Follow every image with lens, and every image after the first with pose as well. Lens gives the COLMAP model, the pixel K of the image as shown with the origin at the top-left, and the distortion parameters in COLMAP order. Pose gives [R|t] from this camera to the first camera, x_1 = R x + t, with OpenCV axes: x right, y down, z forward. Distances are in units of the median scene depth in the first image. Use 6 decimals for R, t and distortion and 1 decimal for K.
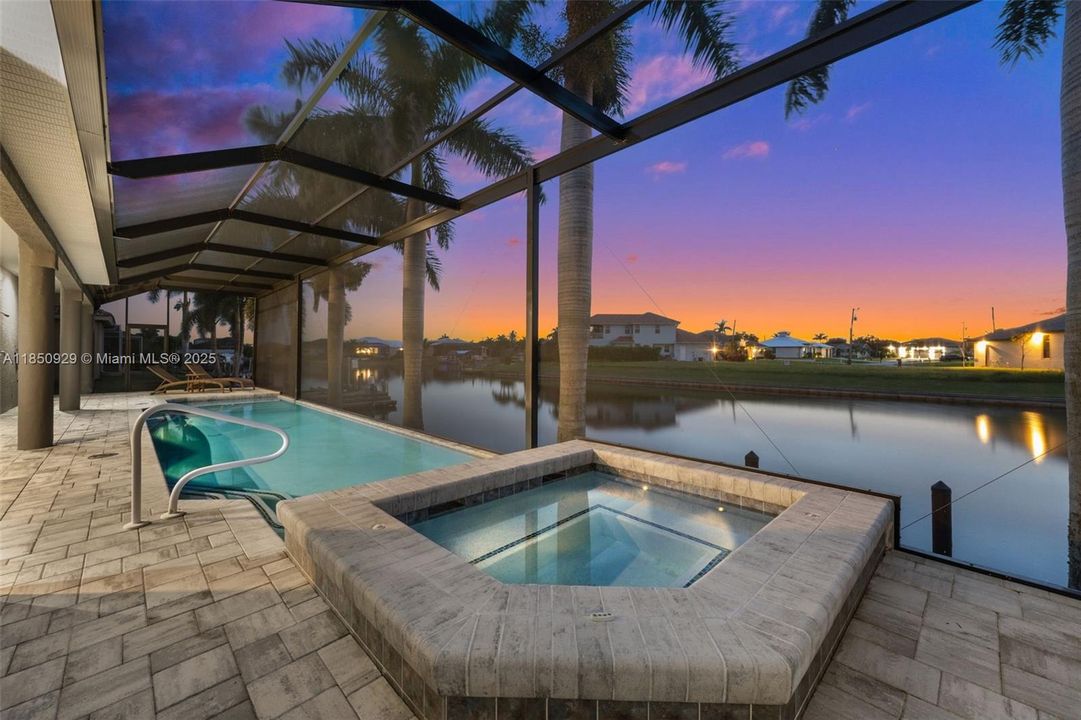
lens RADIAL K [[426.7, 0, 537.8], [0, 426.7, 351.1], [0, 0, 1]] dist [-0.002103, -0.000192]
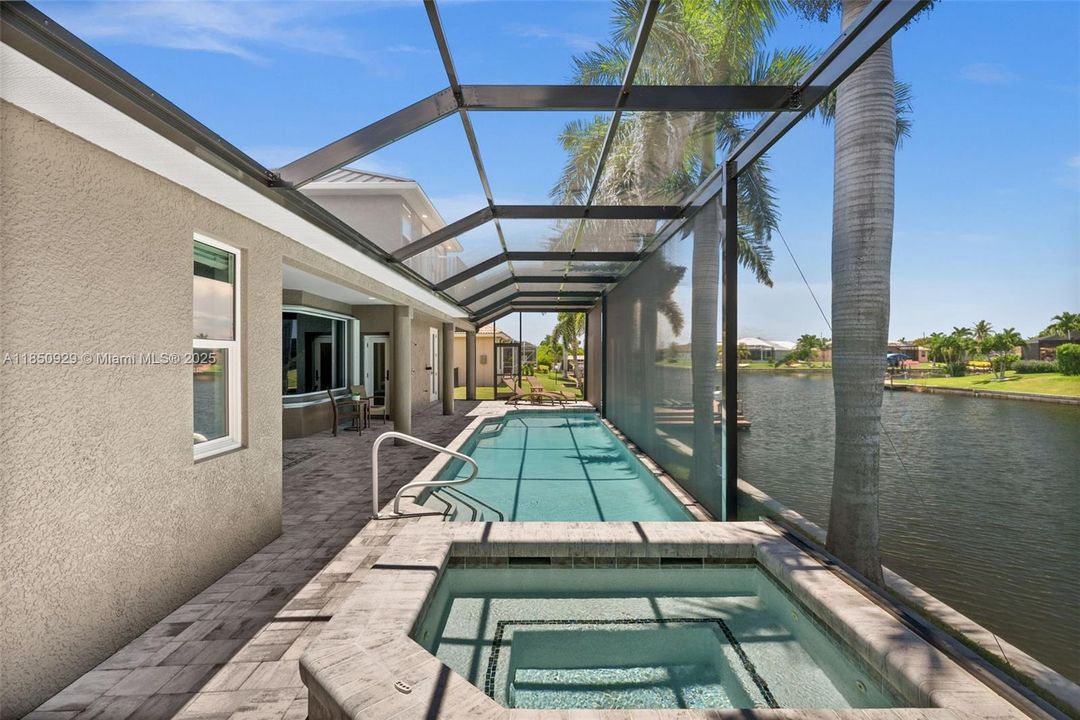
lens RADIAL K [[529.0, 0, 538.5], [0, 529.0, 360.2], [0, 0, 1]] dist [-0.001741, -0.000248]
pose [[0.718019, 0.002837, -0.696018, 0.150718], [0.006536, 0.999920, 0.010819, -0.029082], [0.695993, -0.012317, 0.717943, 0.026014]]
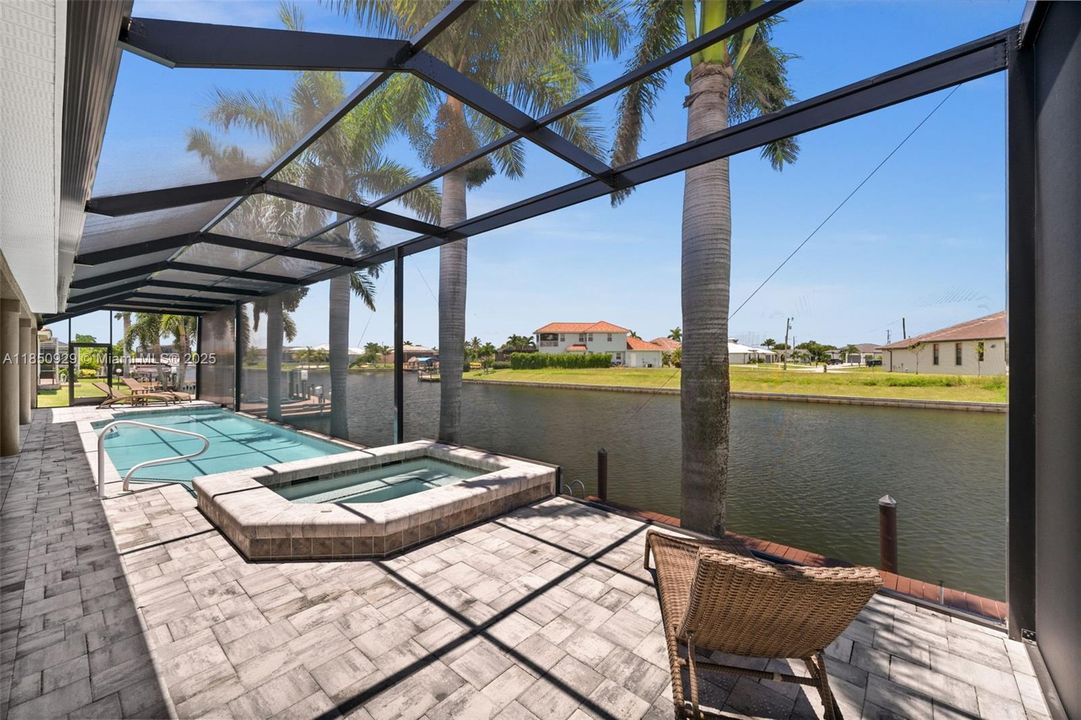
lens RADIAL K [[426.7, 0, 540.1], [0, 426.7, 358.0], [0, 0, 1]] dist [-0.002103, -0.000192]
pose [[0.996685, -0.002467, 0.081322, 0.123109], [0.002187, 0.999991, 0.003536, -0.025329], [-0.081330, -0.003347, 0.996682, -0.156816]]
